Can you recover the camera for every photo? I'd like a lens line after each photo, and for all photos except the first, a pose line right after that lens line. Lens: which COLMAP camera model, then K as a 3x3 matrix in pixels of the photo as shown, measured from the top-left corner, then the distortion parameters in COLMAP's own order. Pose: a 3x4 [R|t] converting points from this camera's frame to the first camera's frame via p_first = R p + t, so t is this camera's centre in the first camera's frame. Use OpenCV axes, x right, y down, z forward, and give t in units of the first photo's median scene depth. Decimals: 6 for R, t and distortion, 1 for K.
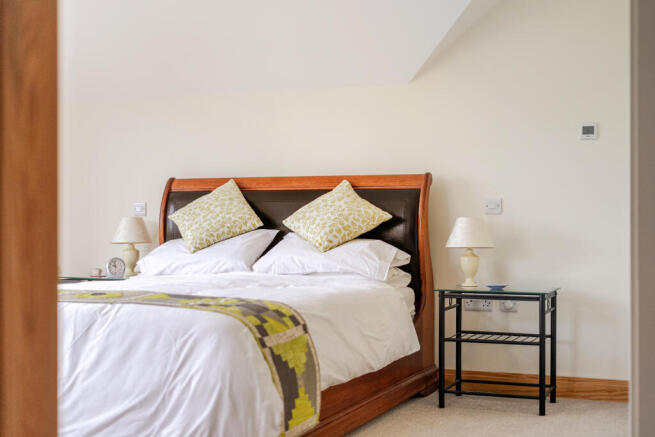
lens RADIAL K [[943.3, 0, 327.9], [0, 943.3, 219.3], [0, 0, 1]] dist [0.009382, 0.000000]
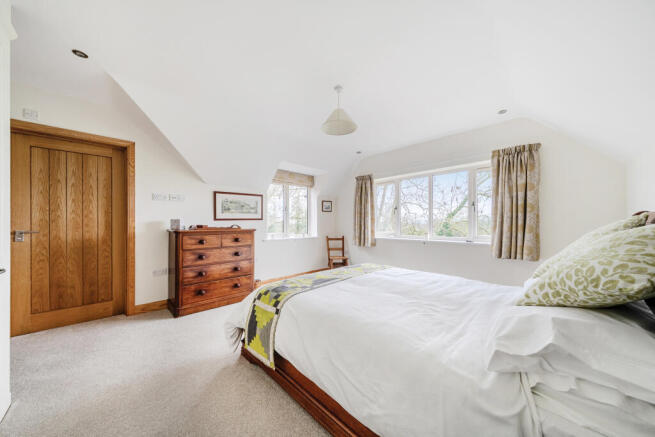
lens RADIAL K [[225.4, 0, 322.7], [0, 225.4, 222.9], [0, 0, 1]] dist [-0.000098, 0.000087]
pose [[-0.402114, 0.001469, -0.915588, 0.247210], [0.003023, 0.999995, 0.000277, -0.038648], [0.915584, -0.002656, -0.402117, 0.929999]]
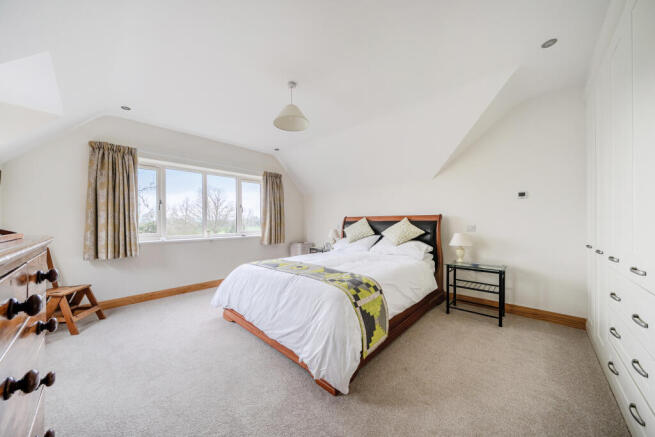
lens RADIAL K [[225.4, 0, 325.2], [0, 225.4, 221.9], [0, 0, 1]] dist [-0.000098, 0.000087]
pose [[0.939228, -0.004285, -0.343267, 0.025157], [0.005275, 0.999984, 0.001950, -0.033963], [0.343253, -0.003643, 0.939236, 0.351625]]
